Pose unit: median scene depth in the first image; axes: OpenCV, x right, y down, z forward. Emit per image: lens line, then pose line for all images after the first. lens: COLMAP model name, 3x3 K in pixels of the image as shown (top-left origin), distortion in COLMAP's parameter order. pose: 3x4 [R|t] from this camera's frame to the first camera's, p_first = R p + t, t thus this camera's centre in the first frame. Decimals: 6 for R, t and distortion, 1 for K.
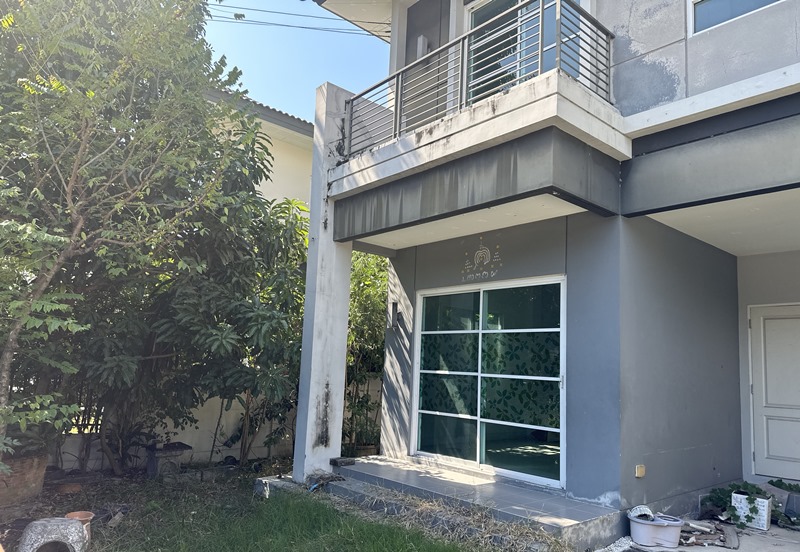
lens RADIAL K [[563.8, 0, 397.5], [0, 563.8, 304.7], [0, 0, 1]] dist [0.058093, -0.063649]
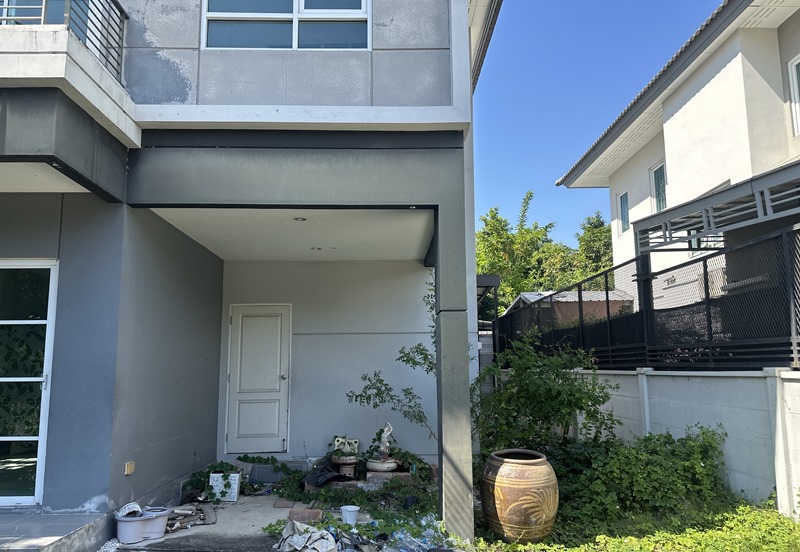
lens RADIAL K [[564.9, 0, 397.8], [0, 564.9, 300.5], [0, 0, 1]] dist [0.044528, -0.051728]
pose [[0.646610, 0.050441, 0.761151, -0.033818], [-0.049204, 0.998491, -0.024369, 0.006336], [-0.761232, -0.021695, 0.648116, 0.024154]]
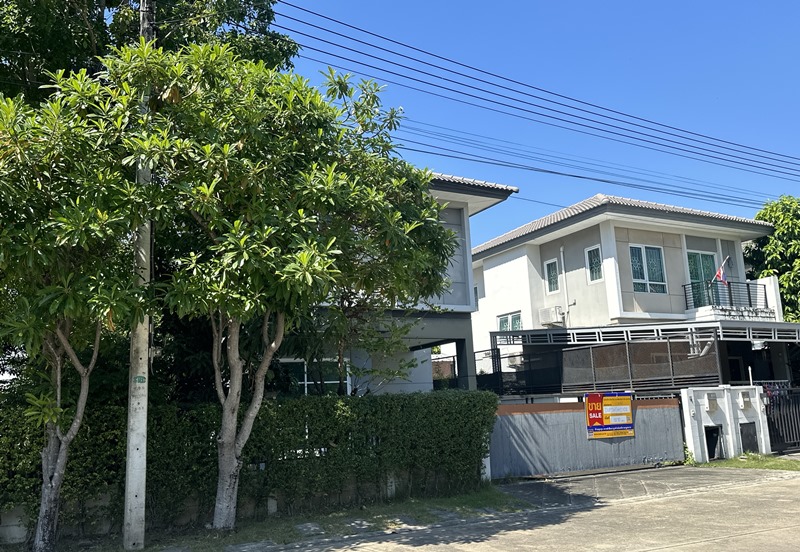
lens RADIAL K [[682.5, 0, 400.8], [0, 682.5, 294.2], [0, 0, 1]] dist [0.135786, -0.218264]
pose [[0.206889, 0.122141, 0.970710, -2.543650], [-0.047212, 0.992267, -0.114791, -0.000835], [-0.977225, -0.022080, 0.211056, 0.200284]]
